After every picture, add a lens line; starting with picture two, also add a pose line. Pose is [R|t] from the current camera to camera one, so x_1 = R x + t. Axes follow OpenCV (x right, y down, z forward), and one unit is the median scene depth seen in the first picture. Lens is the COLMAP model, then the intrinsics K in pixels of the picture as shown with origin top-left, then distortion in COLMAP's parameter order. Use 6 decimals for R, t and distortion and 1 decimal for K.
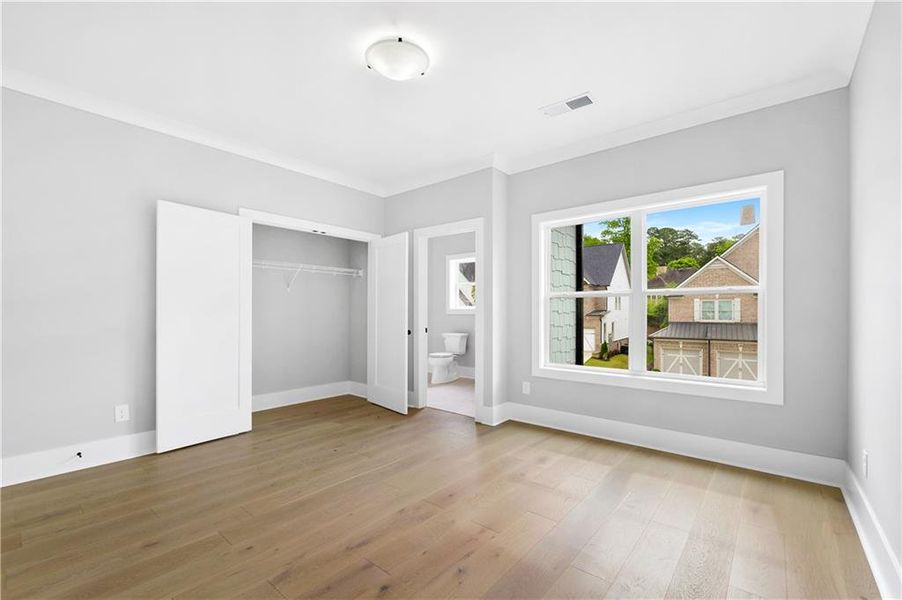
lens RADIAL K [[386.8, 0, 450.5], [0, 386.8, 308.2], [0, 0, 1]] dist [-0.001440, -0.000140]
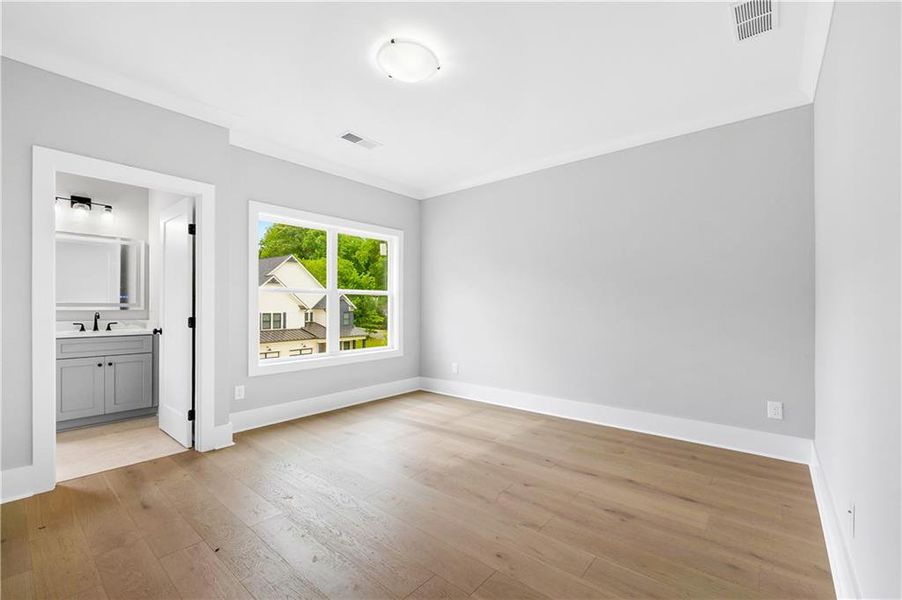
lens RADIAL K [[381.8, 0, 448.7], [0, 381.8, 303.7], [0, 0, 1]] dist [-0.008471, -0.000027]
pose [[0.009097, 0.003013, 0.999954, -0.869345], [-0.008006, 0.999964, -0.002940, 0.001249], [-0.999927, -0.007979, 0.009121, 0.665452]]
